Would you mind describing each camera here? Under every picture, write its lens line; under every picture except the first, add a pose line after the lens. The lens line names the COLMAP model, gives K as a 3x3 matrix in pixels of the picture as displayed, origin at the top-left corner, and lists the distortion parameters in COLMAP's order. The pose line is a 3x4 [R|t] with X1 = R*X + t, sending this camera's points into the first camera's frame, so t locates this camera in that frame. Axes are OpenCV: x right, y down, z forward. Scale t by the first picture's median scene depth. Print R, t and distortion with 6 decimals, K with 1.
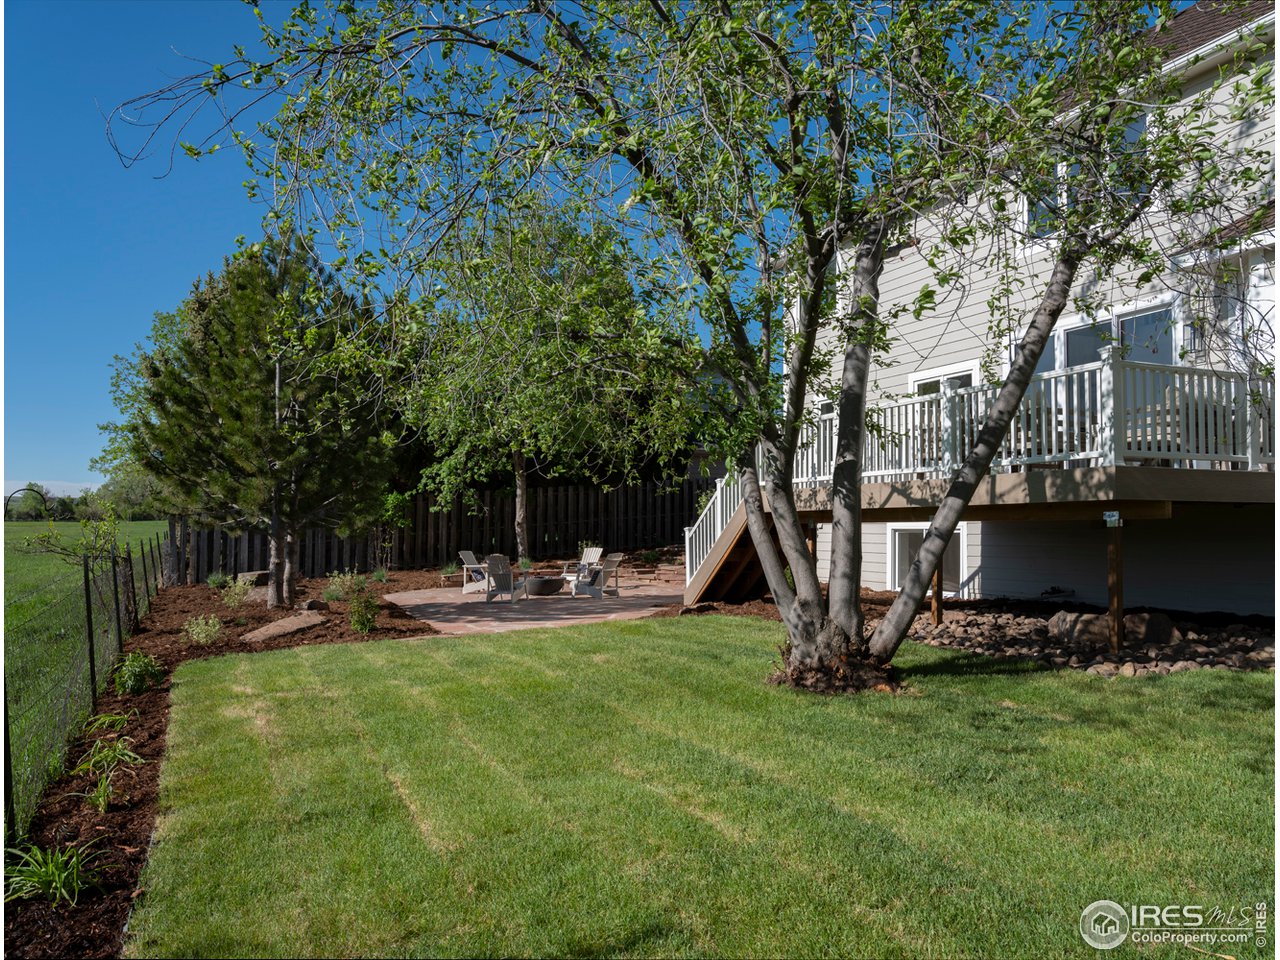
lens RADIAL K [[950.0, 0, 641.2], [0, 950.0, 467.6], [0, 0, 1]] dist [0.001834, 0.002051]
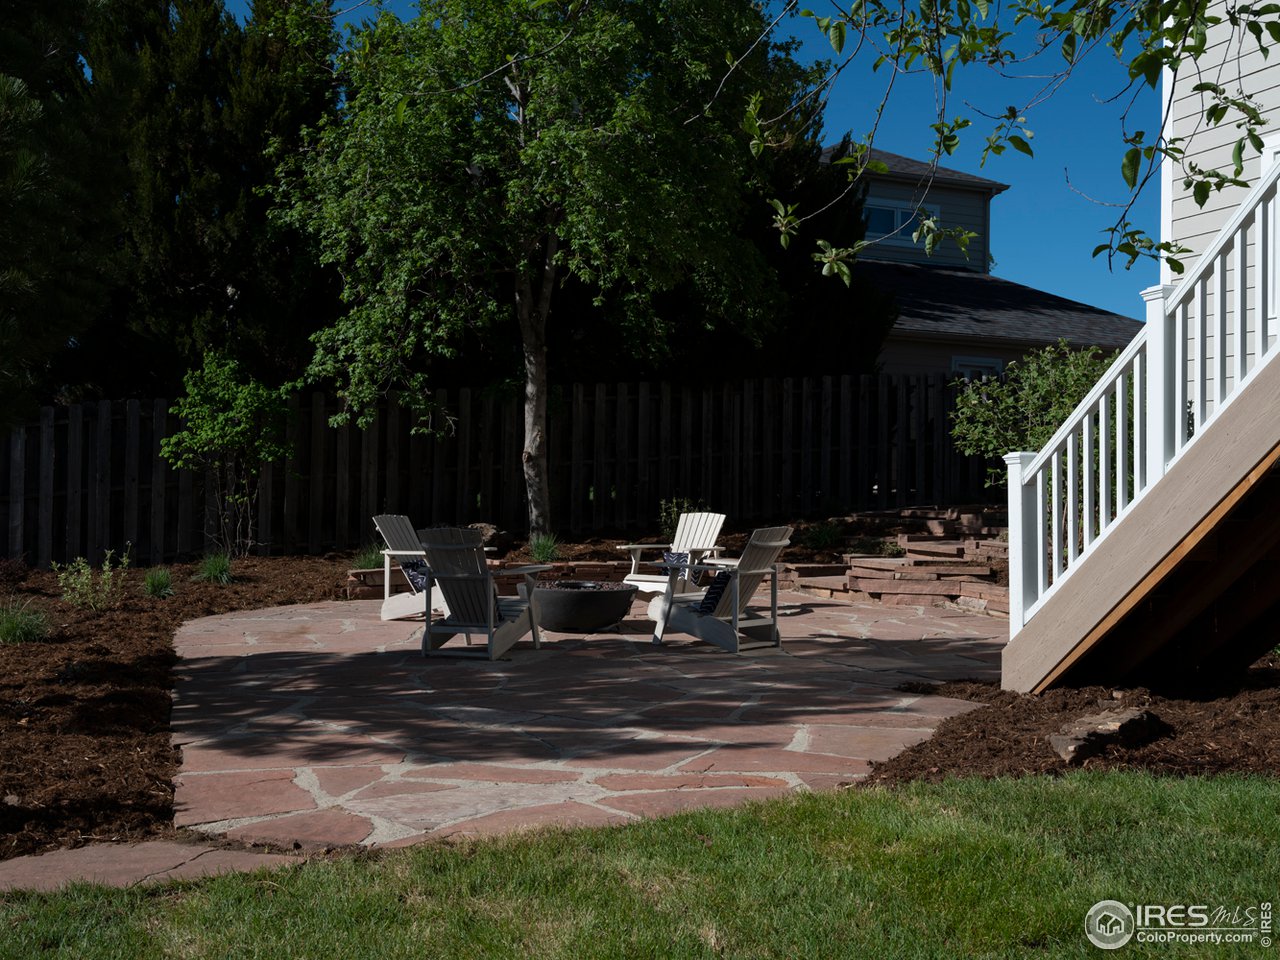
lens RADIAL K [[1380.4, 0, 643.8], [0, 1380.4, 480.5], [0, 0, 1]] dist [0.000123, 0.000000]
pose [[0.997914, 0.014834, -0.062830, -0.036974], [-0.011257, 0.998316, 0.056910, 0.035362], [0.063569, -0.056084, 0.996400, 0.389980]]
